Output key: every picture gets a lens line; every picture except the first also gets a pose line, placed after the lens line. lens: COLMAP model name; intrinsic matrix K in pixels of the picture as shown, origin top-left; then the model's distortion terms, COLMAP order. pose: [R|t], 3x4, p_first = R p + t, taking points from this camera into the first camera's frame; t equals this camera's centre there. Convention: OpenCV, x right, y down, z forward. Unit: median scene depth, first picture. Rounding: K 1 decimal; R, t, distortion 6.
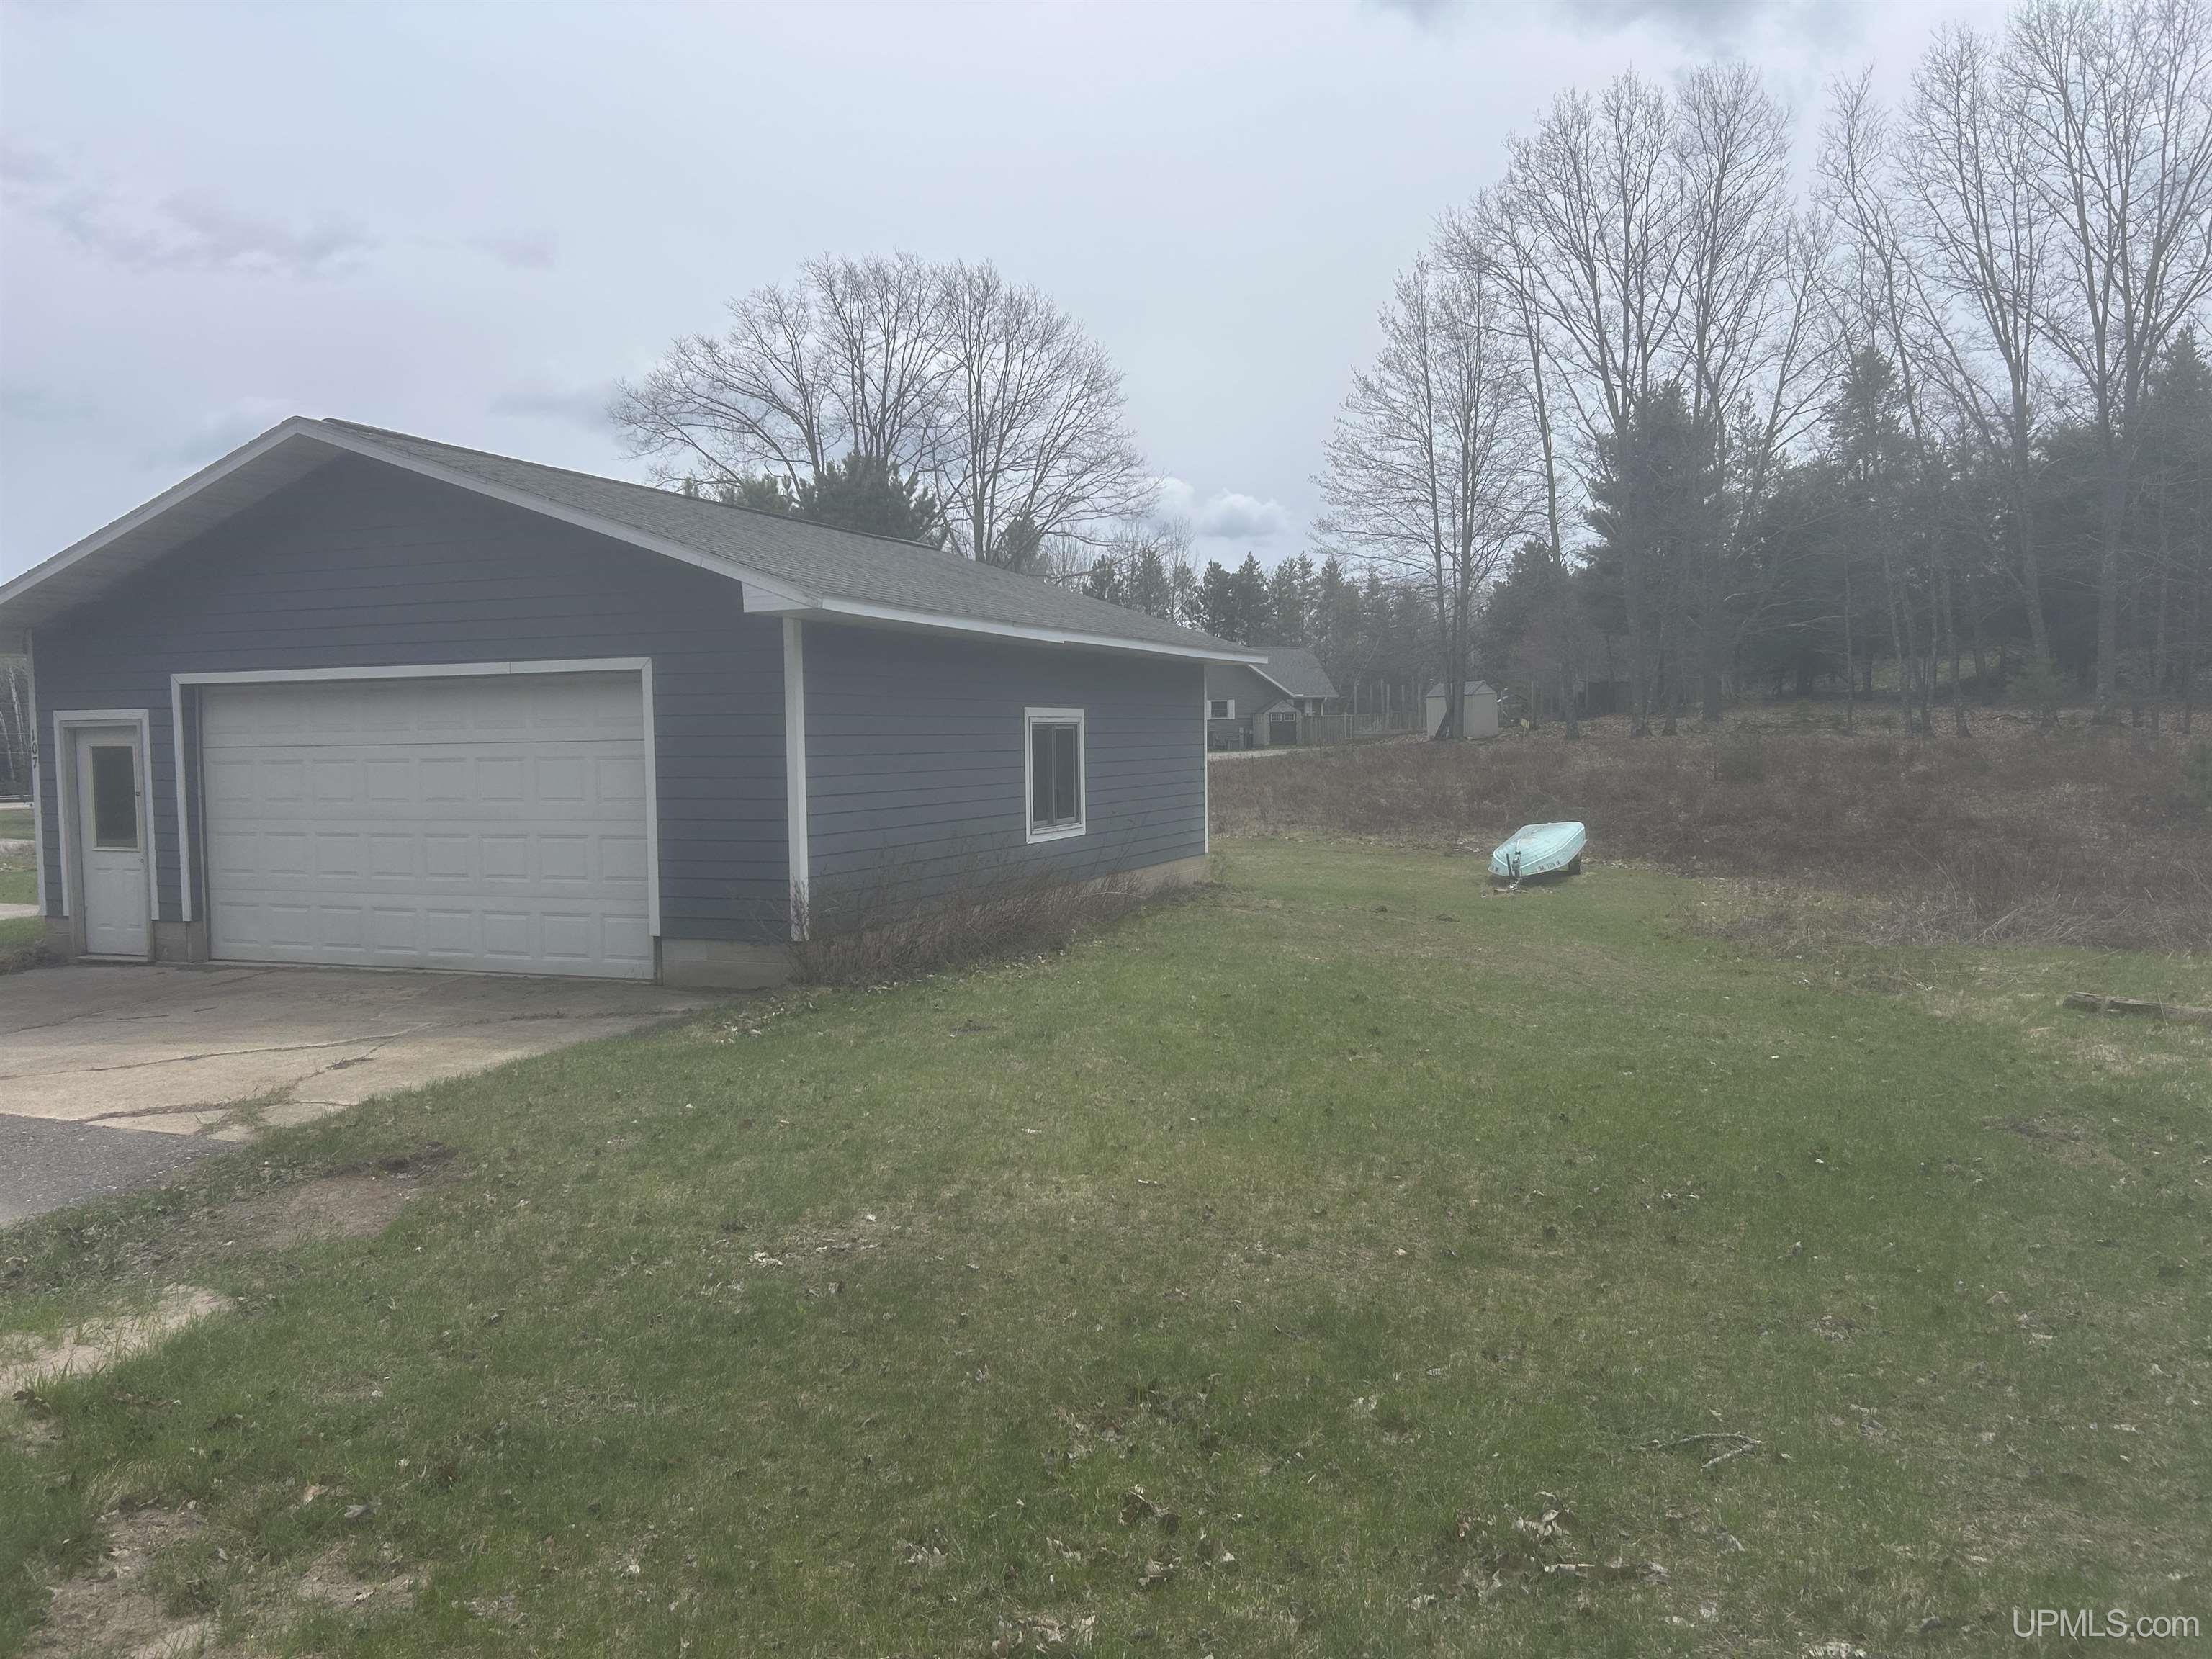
lens RADIAL K [[1659.0, 0, 1094.5], [0, 1659.0, 833.6], [0, 0, 1]] dist [0.061995, -0.067932]
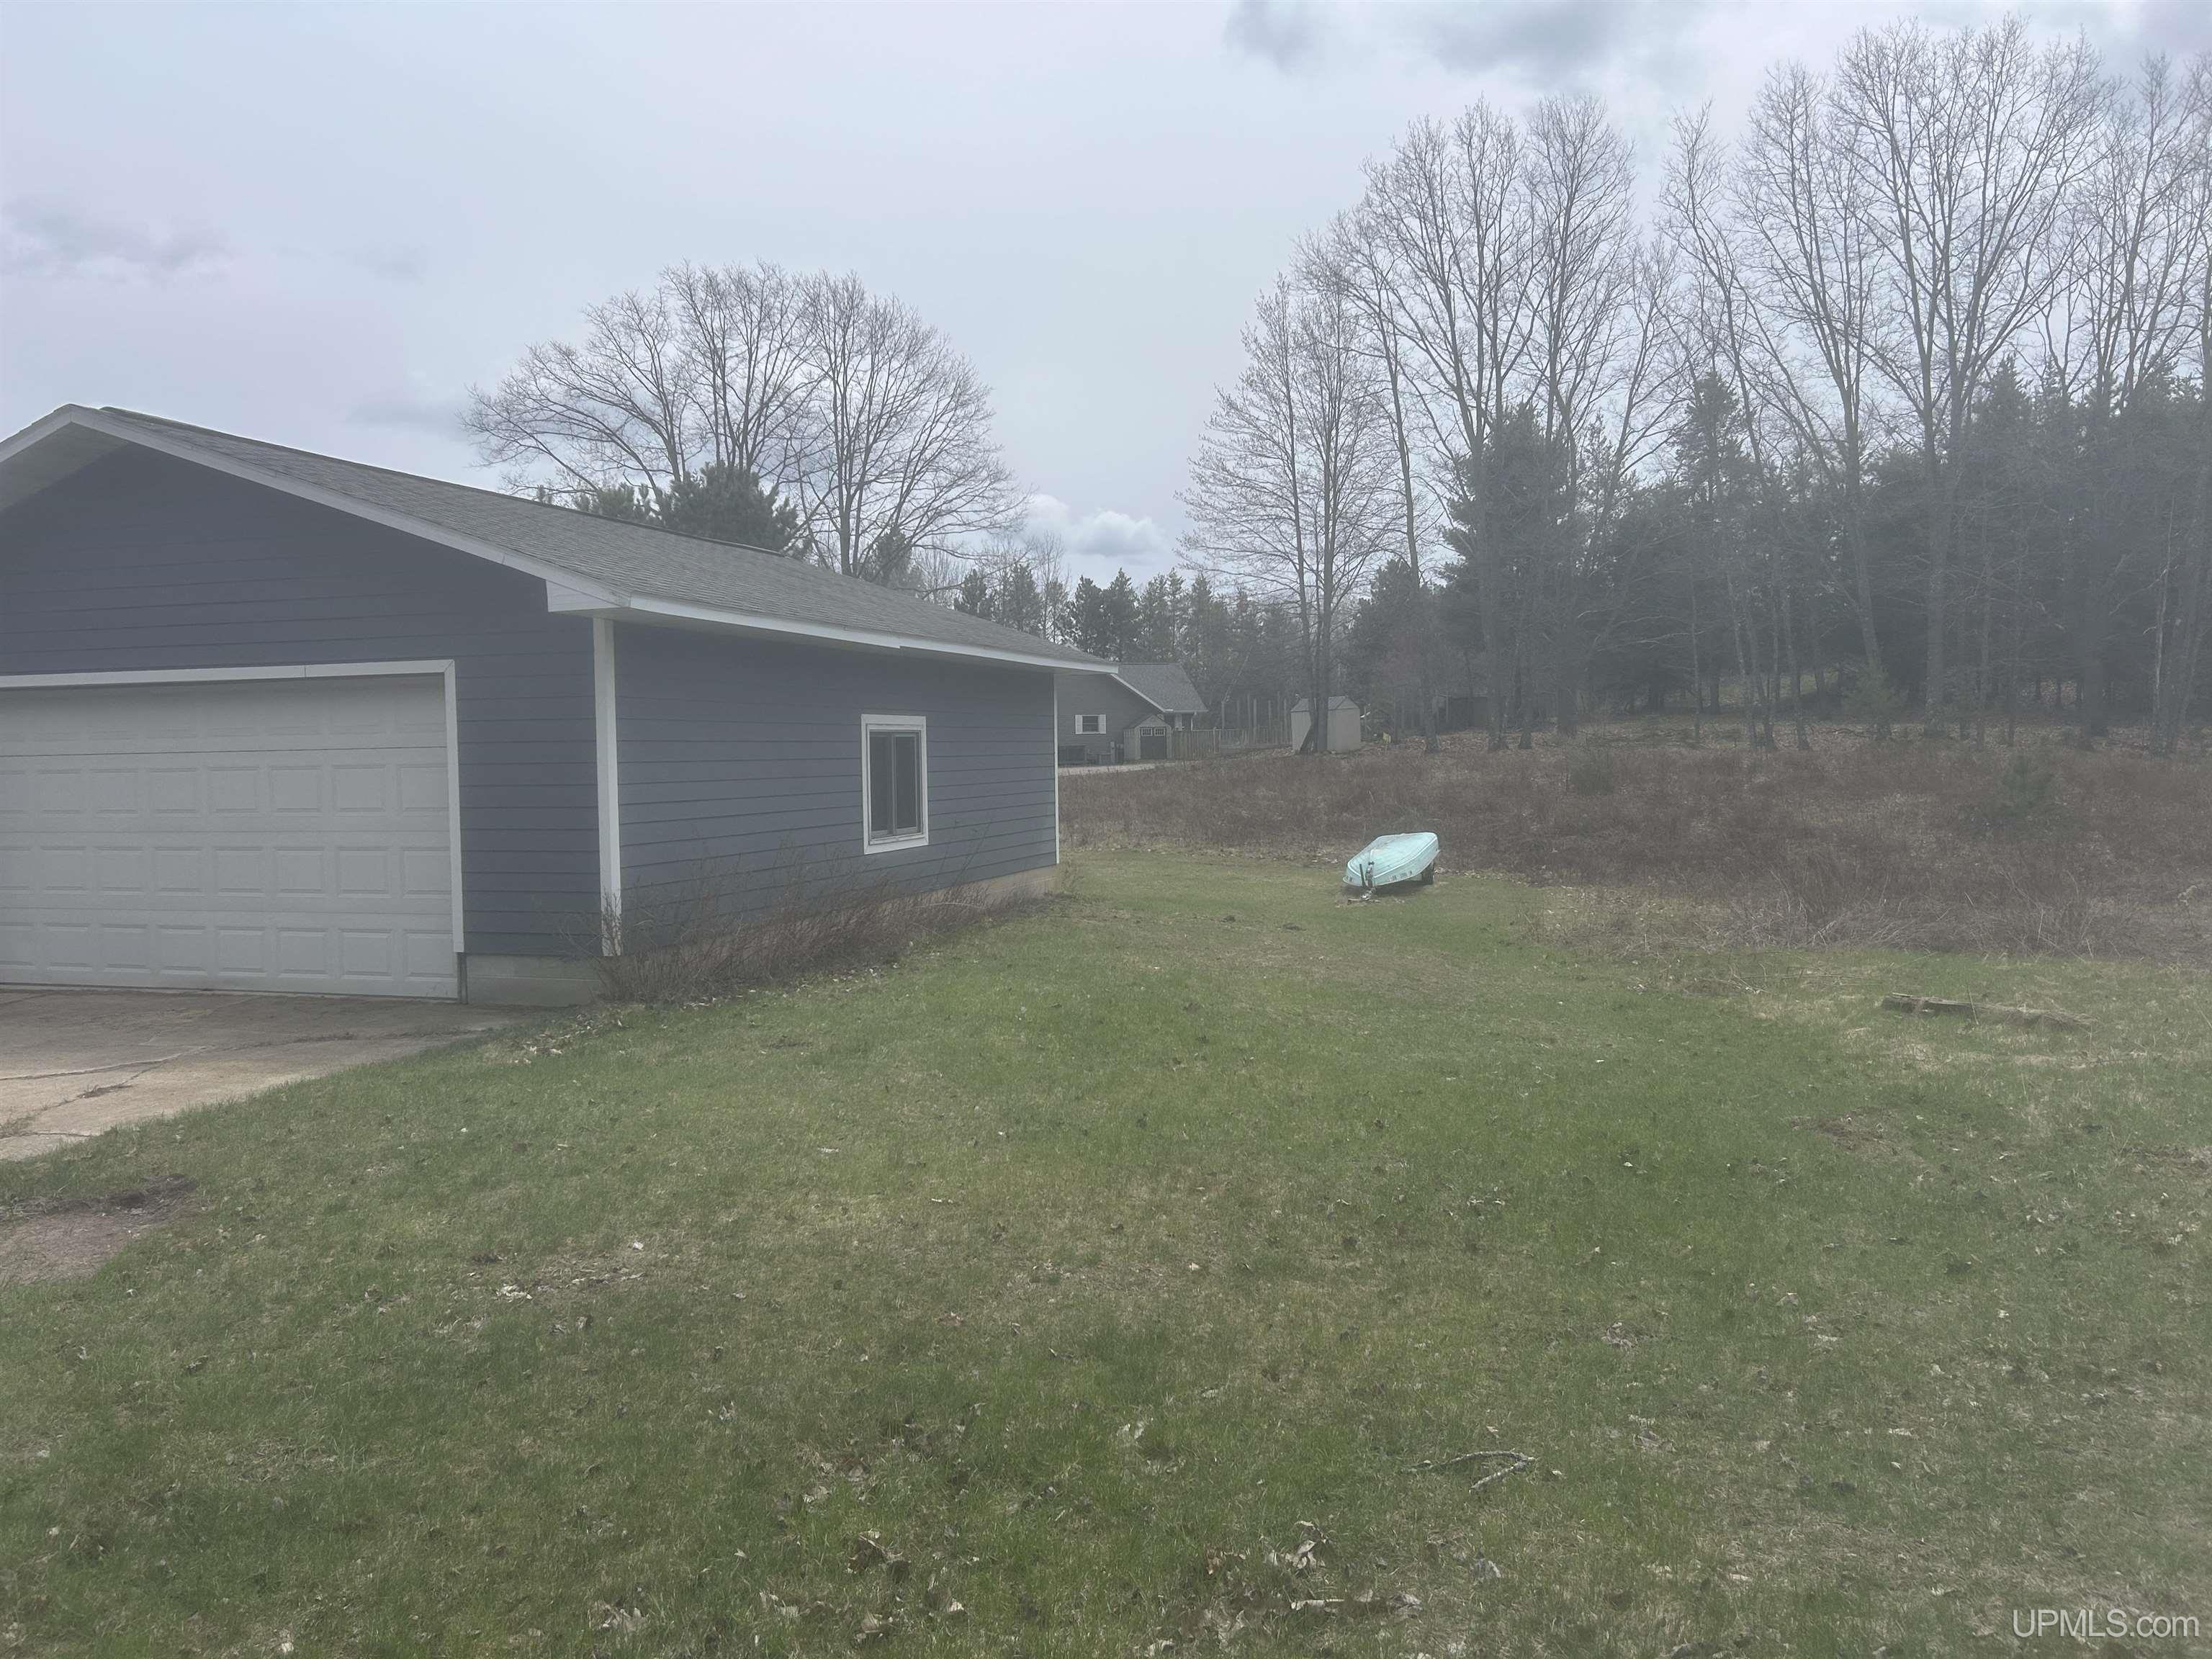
lens RADIAL K [[1659.0, 0, 1092.0], [0, 1659.0, 823.6], [0, 0, 1]] dist [0.061995, -0.067932]
pose [[0.997365, -0.004498, 0.072404, 0.026076], [0.005625, 0.999866, -0.015373, 0.004444], [-0.072325, 0.015740, 0.997257, 0.019466]]
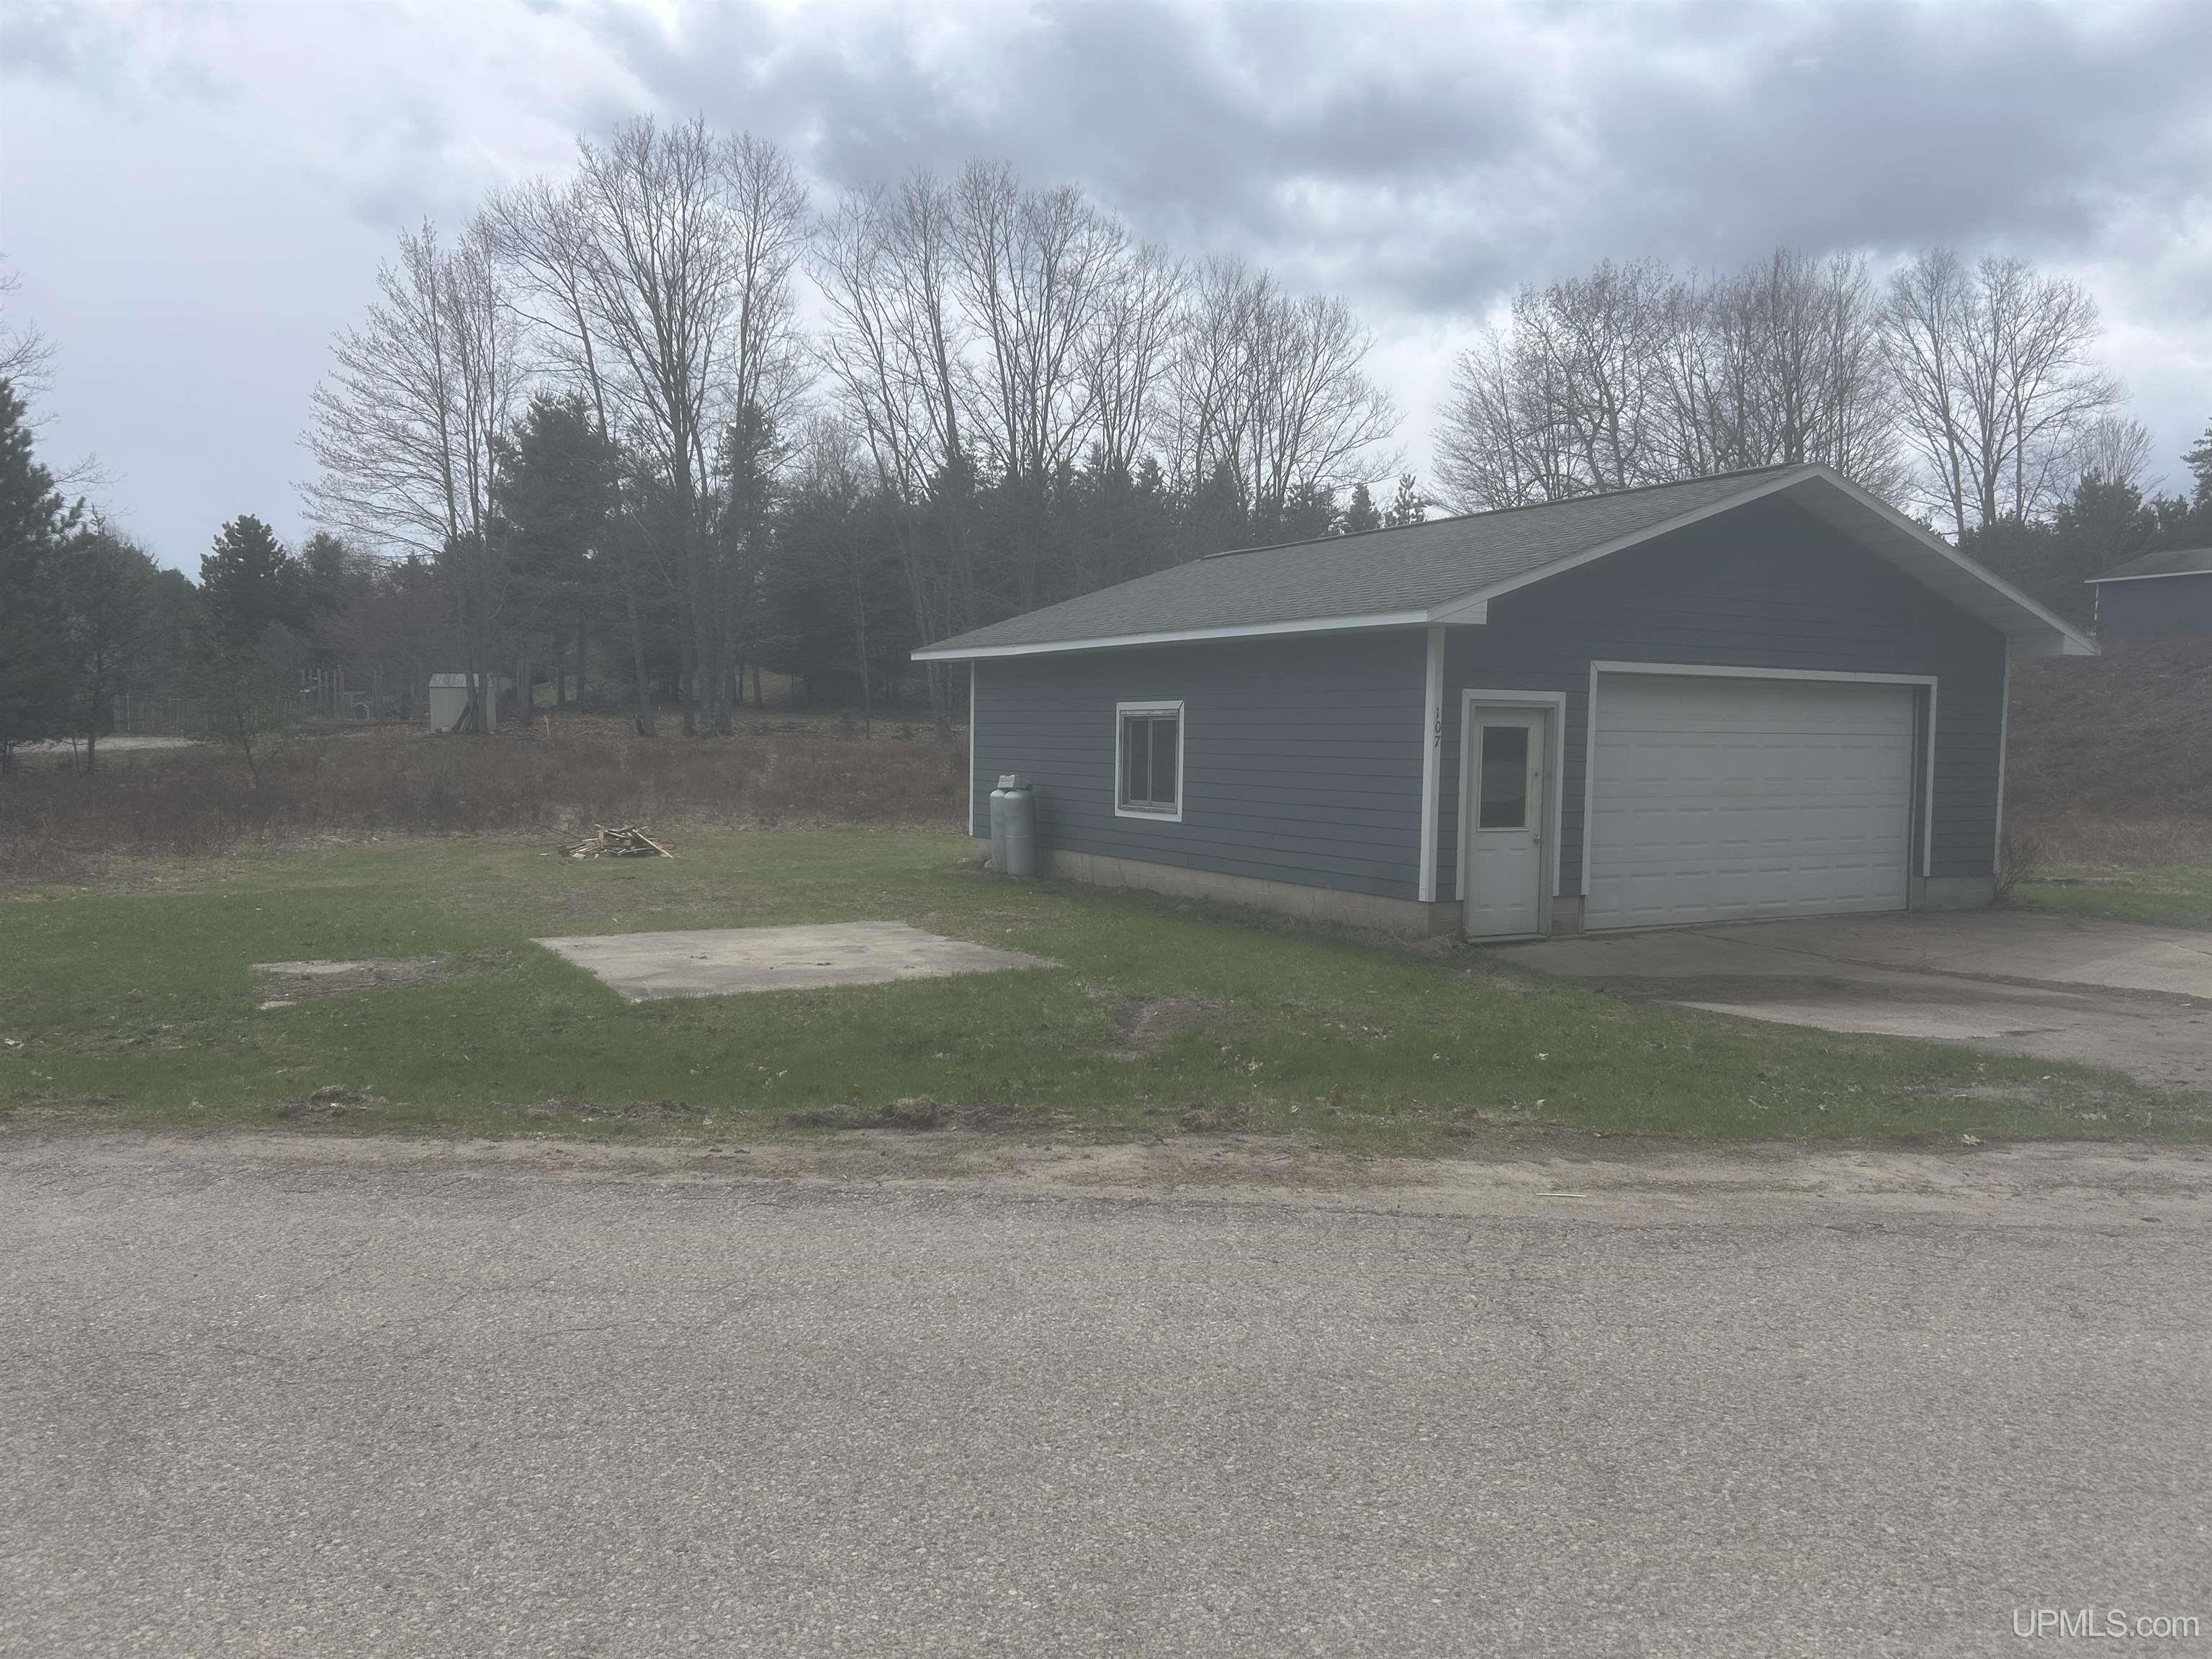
lens RADIAL K [[1659.0, 0, 1053.2], [0, 1659.0, 855.1], [0, 0, 1]] dist [0.061995, -0.067932]
pose [[0.616889, -0.033321, 0.786345, -1.705261], [0.022386, 0.999442, 0.024790, -0.006960], [-0.786732, 0.002310, 0.617291, 0.666436]]
